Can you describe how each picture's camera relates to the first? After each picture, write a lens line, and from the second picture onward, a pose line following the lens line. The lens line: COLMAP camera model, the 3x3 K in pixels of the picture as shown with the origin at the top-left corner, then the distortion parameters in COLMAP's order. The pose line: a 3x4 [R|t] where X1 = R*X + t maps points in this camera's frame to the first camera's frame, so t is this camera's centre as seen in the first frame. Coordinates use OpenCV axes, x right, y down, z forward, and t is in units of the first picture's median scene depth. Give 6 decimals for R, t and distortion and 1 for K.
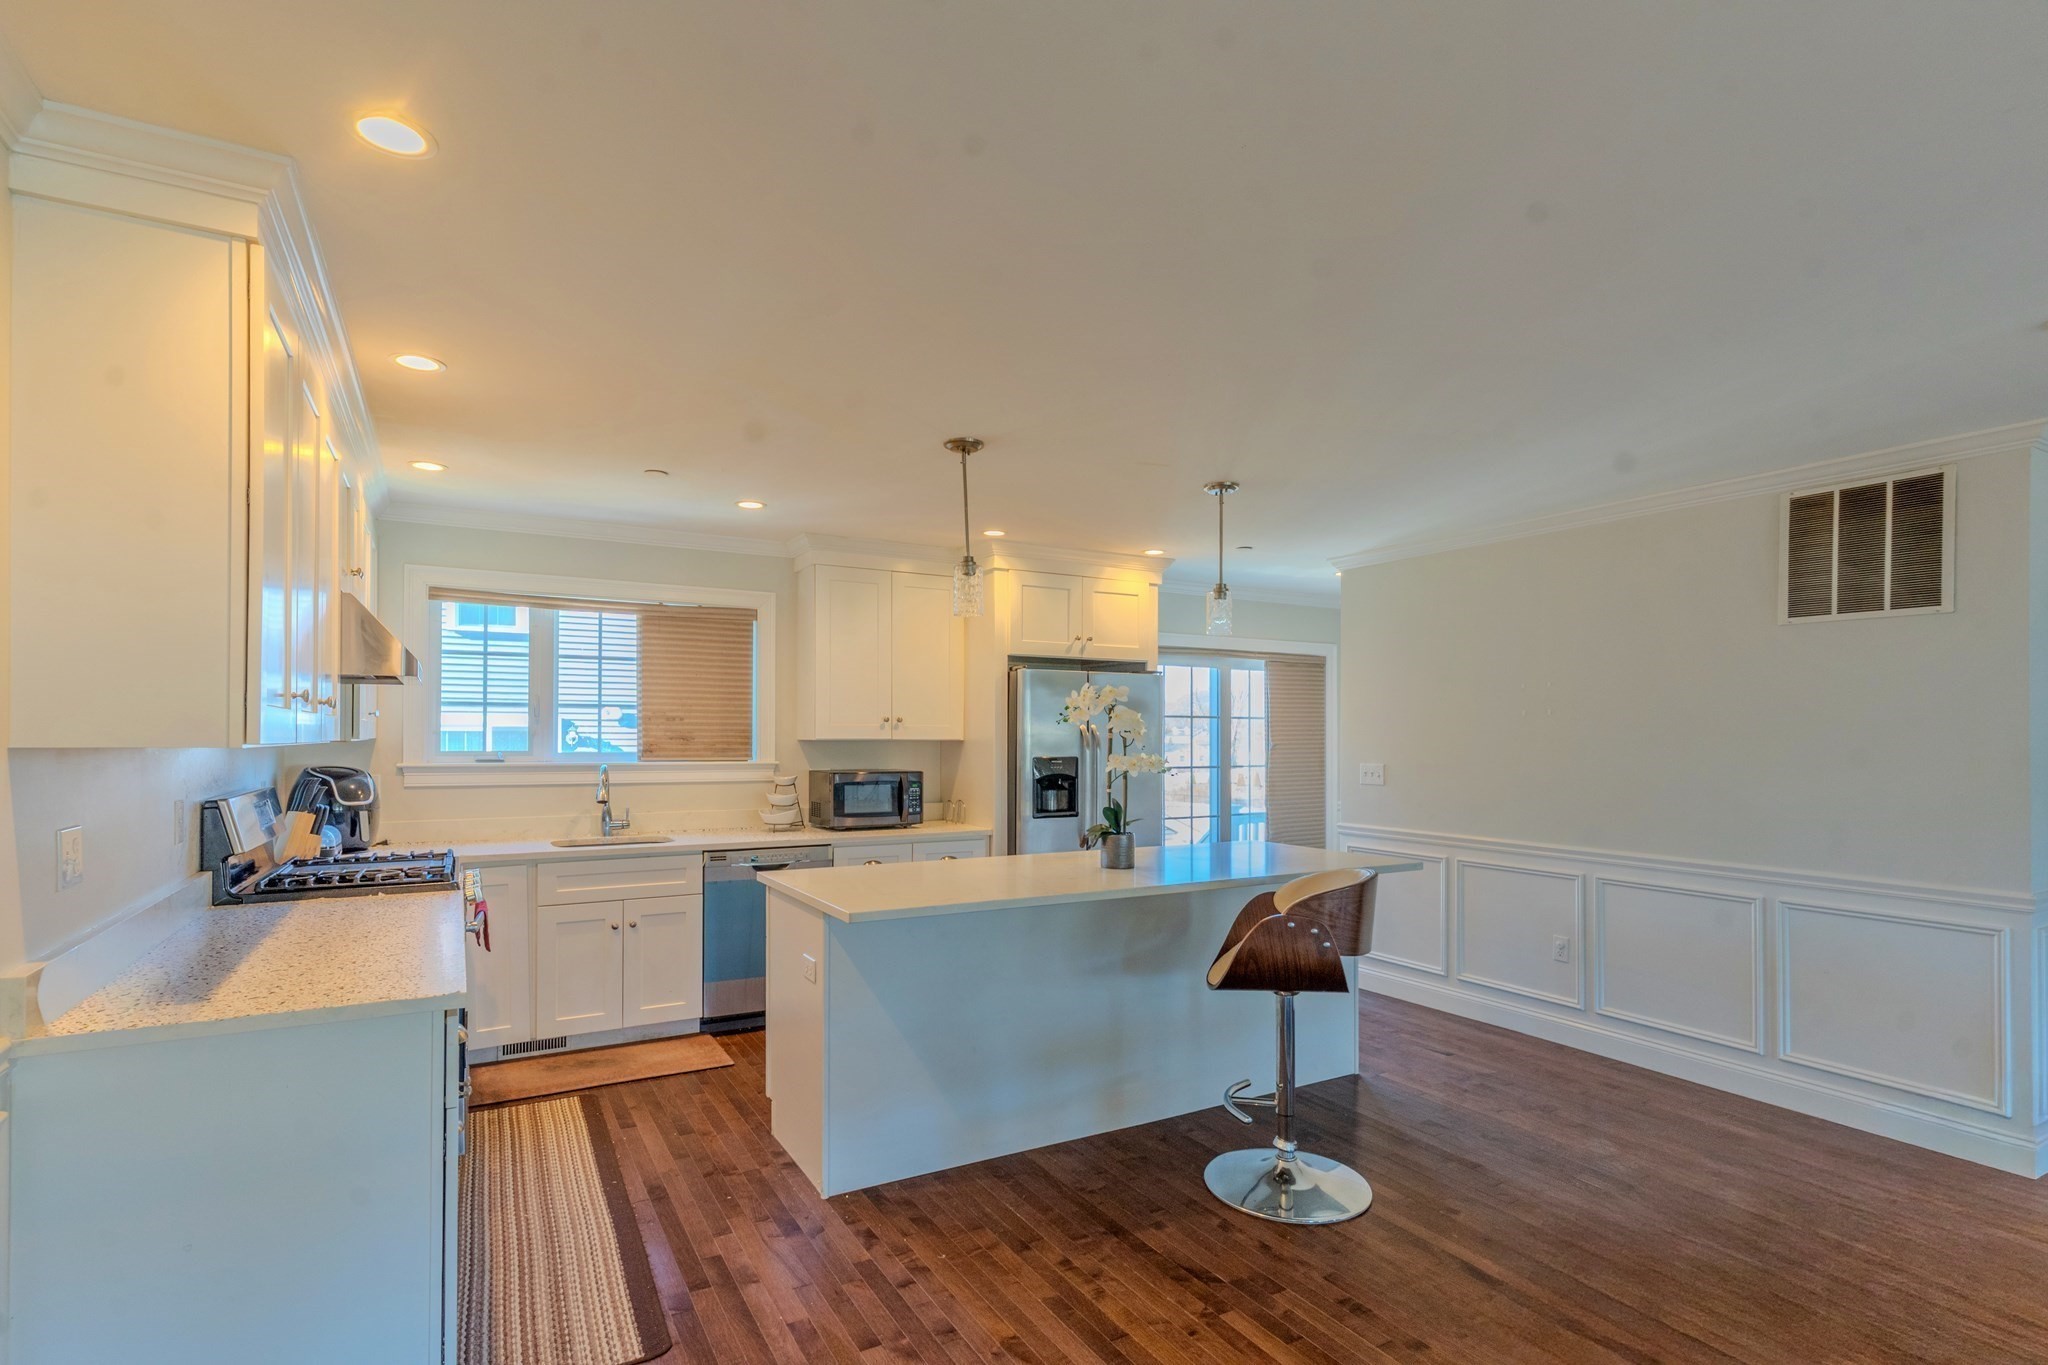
lens RADIAL K [[972.5, 0, 1016.7], [0, 972.5, 742.2], [0, 0, 1]] dist [0.003154, -0.000844]
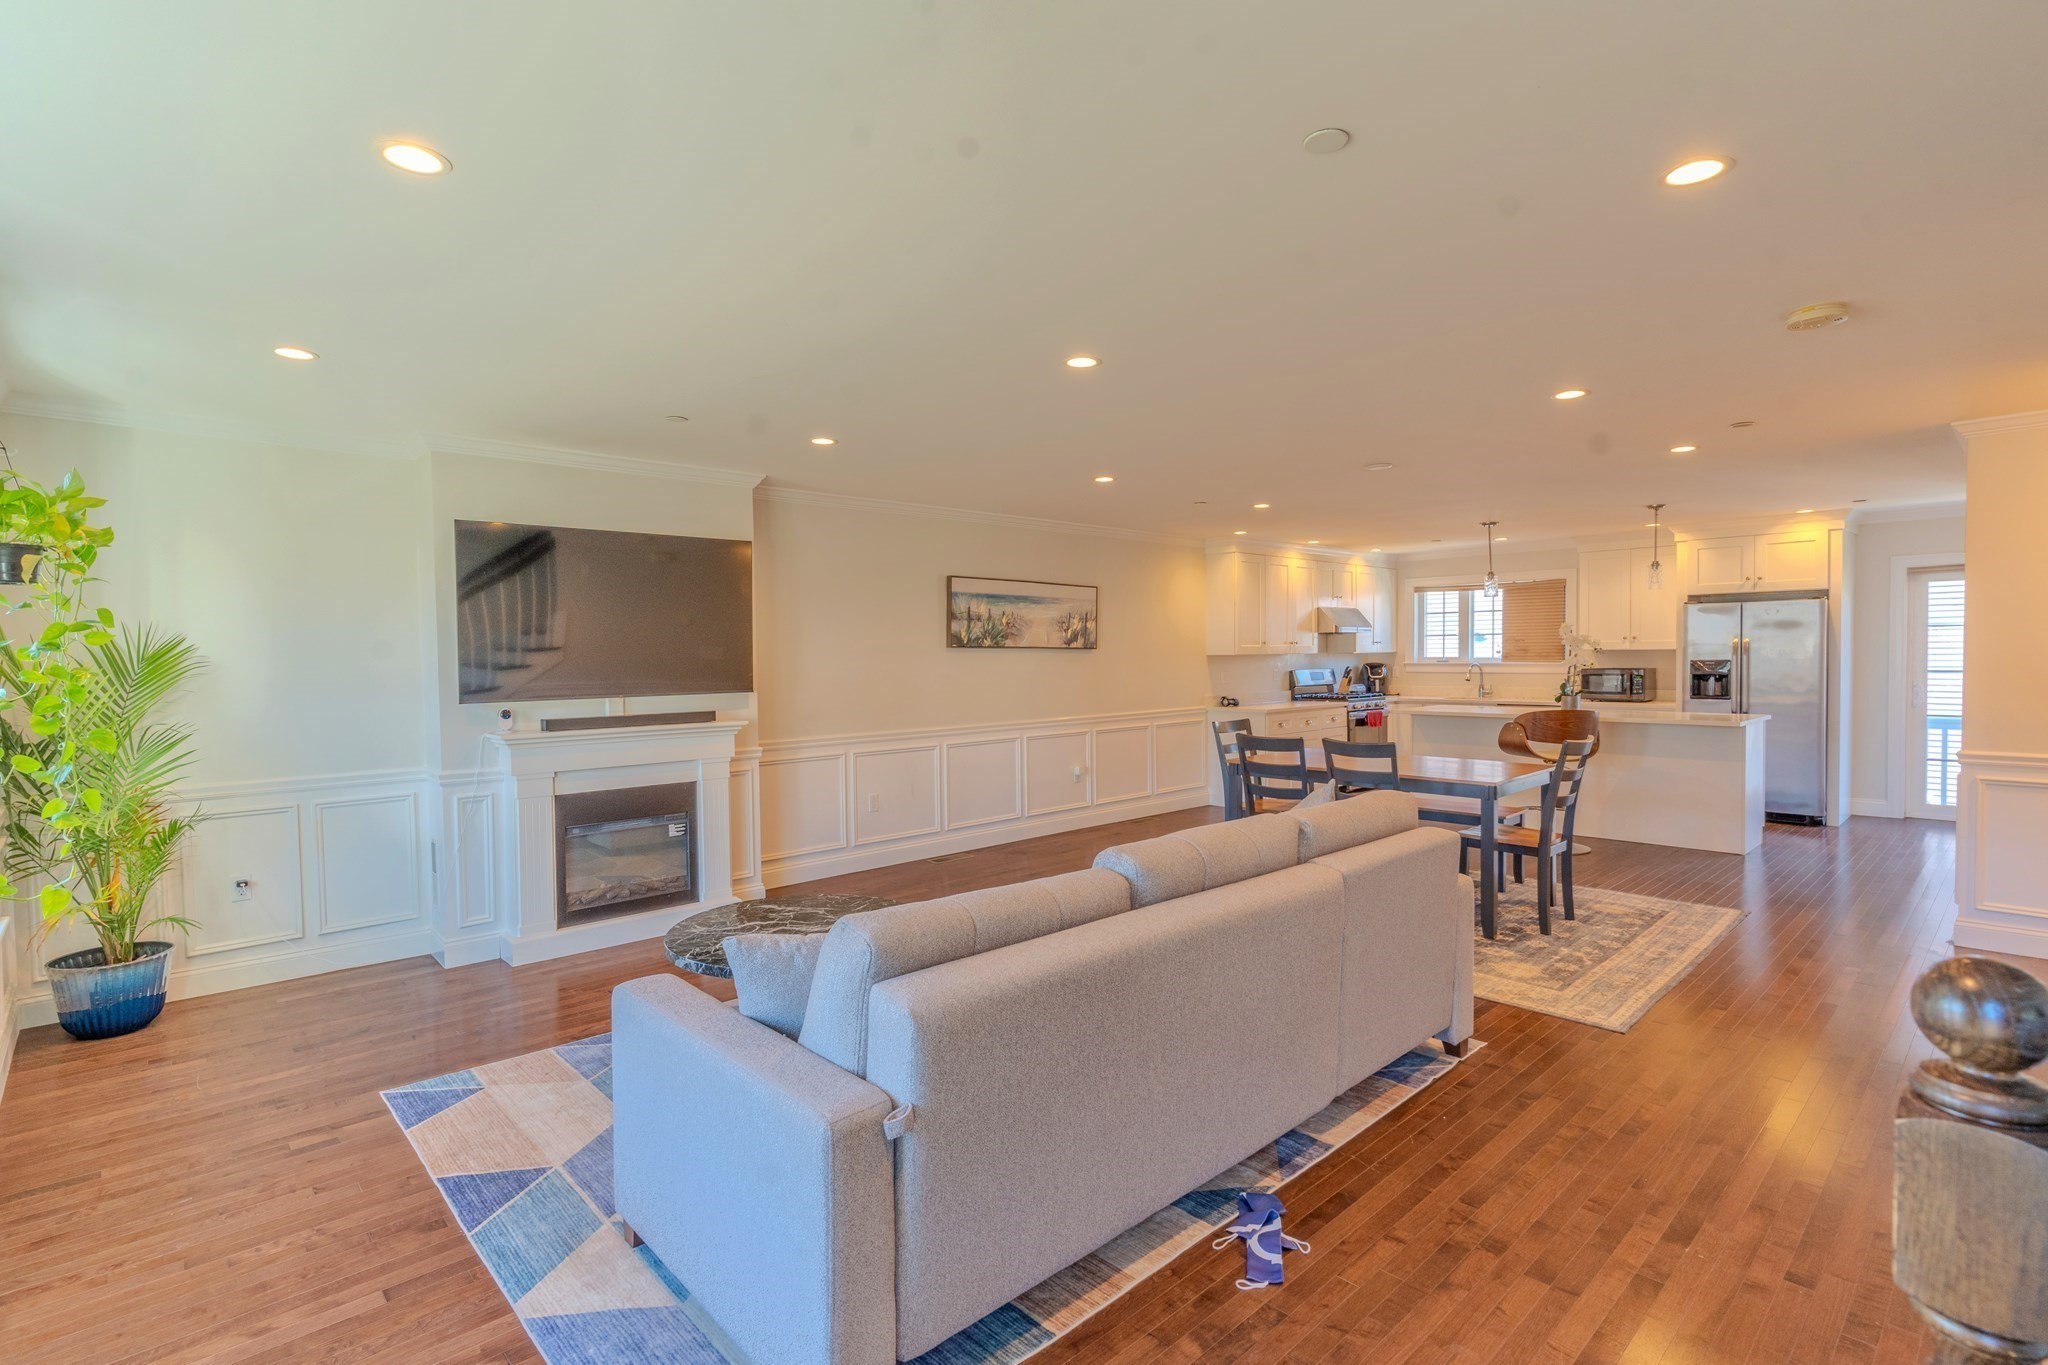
lens RADIAL K [[972.5, 0, 1015.6], [0, 972.5, 686.3], [0, 0, 1]] dist [0.003154, -0.000844]
pose [[0.225928, 0.025720, -0.973804, 1.498958], [0.007301, 0.999579, 0.028095, 0.006618], [0.974117, -0.013457, 0.225645, -0.484953]]
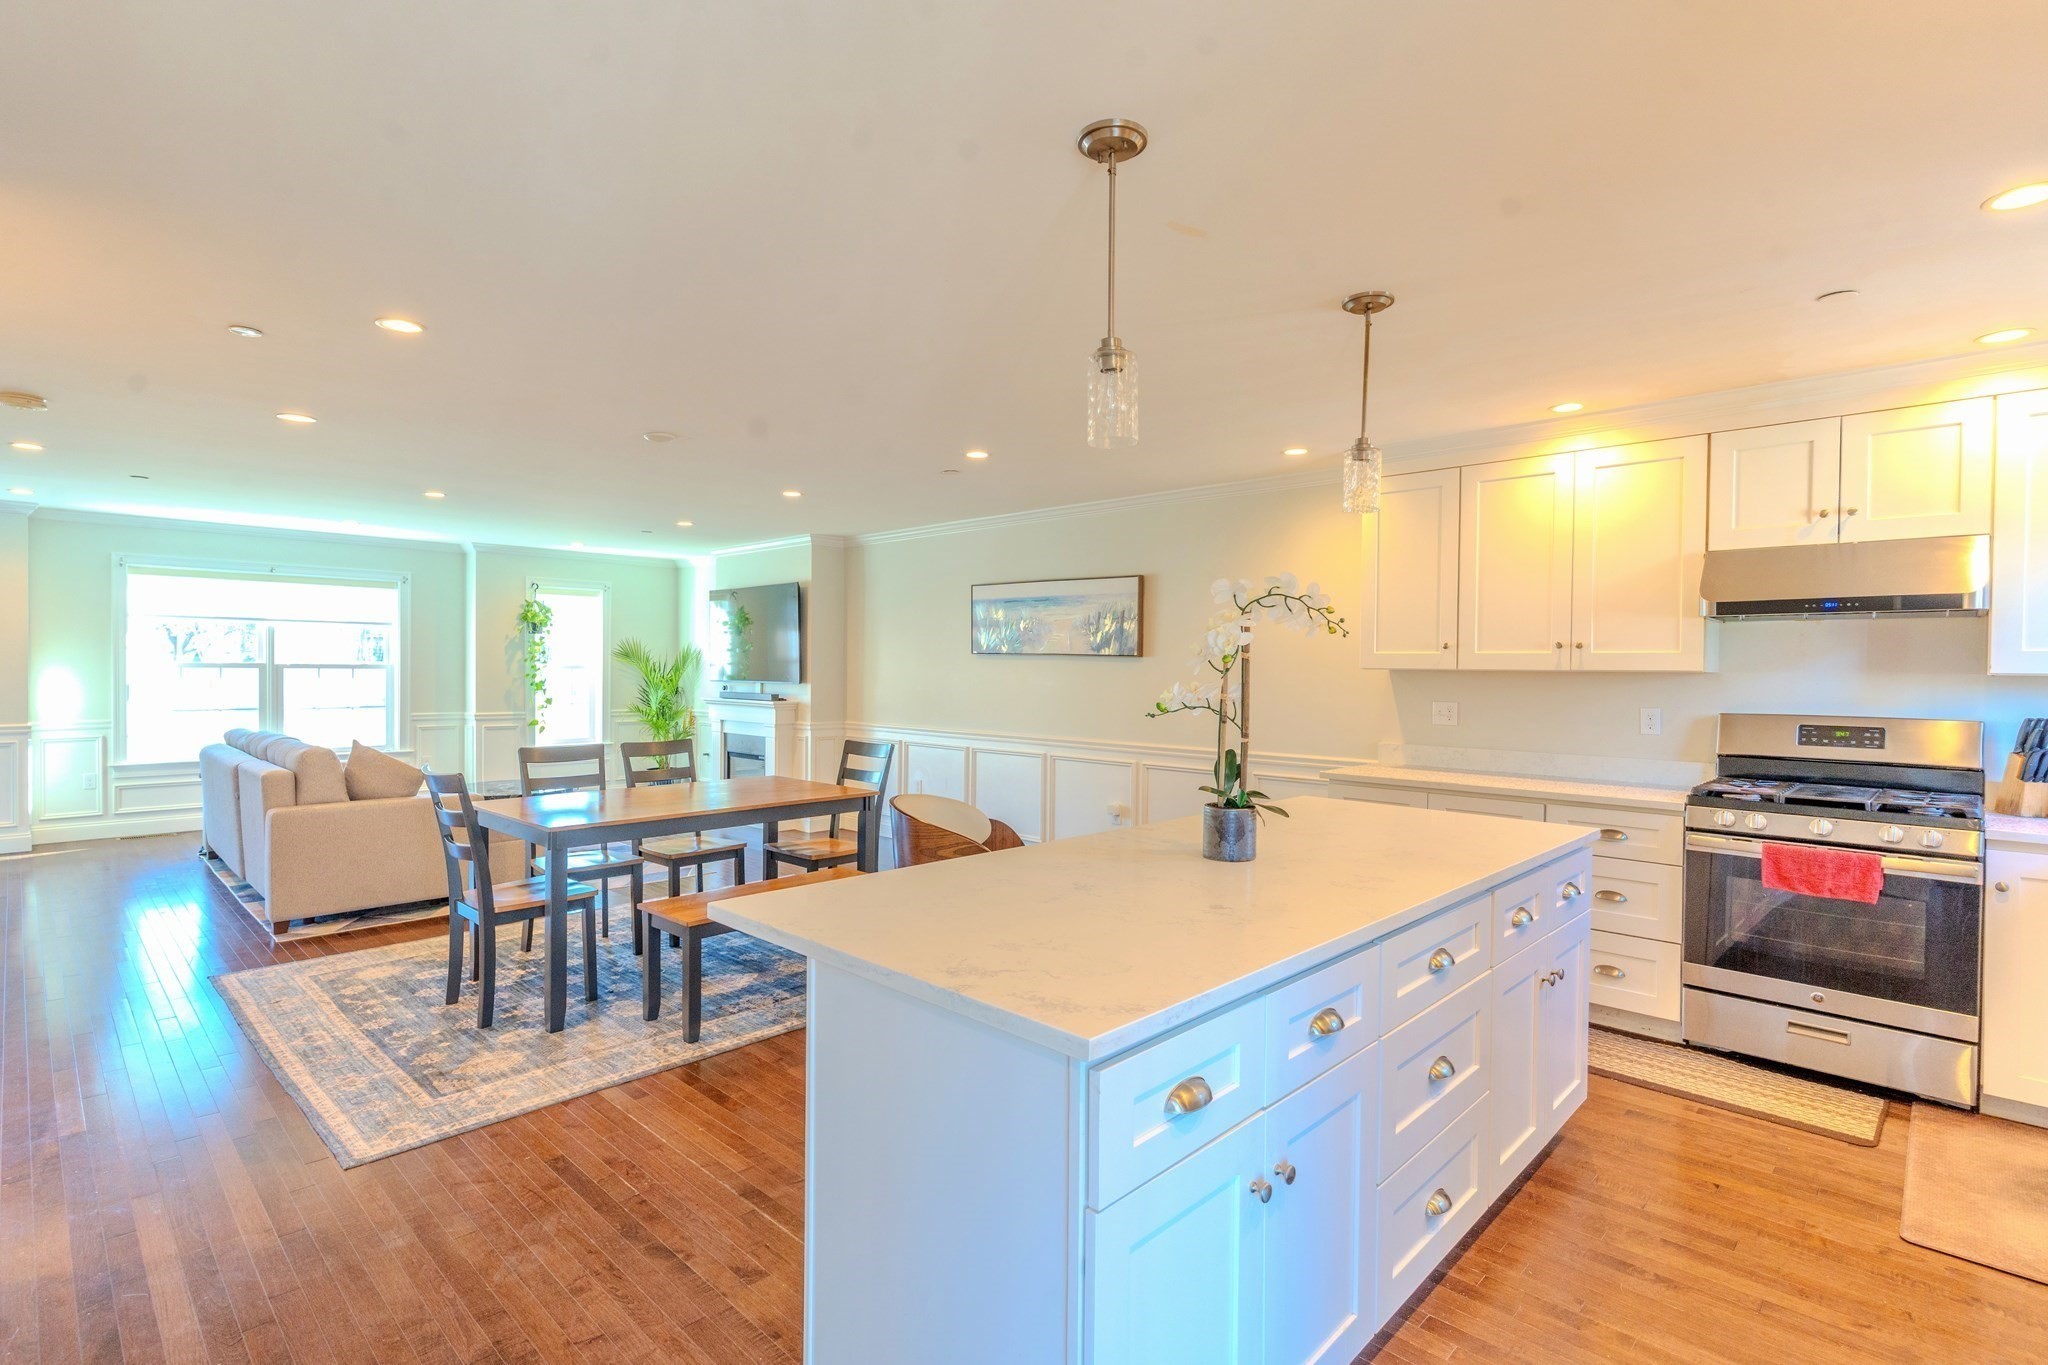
lens RADIAL K [[972.5, 0, 1018.4], [0, 972.5, 681.4], [0, 0, 1]] dist [0.003154, -0.000844]
pose [[-0.960770, -0.009670, -0.277178, 0.344886], [-0.015668, 0.999688, 0.019433, 0.000226], [0.276903, 0.023013, -0.960622, 1.304961]]
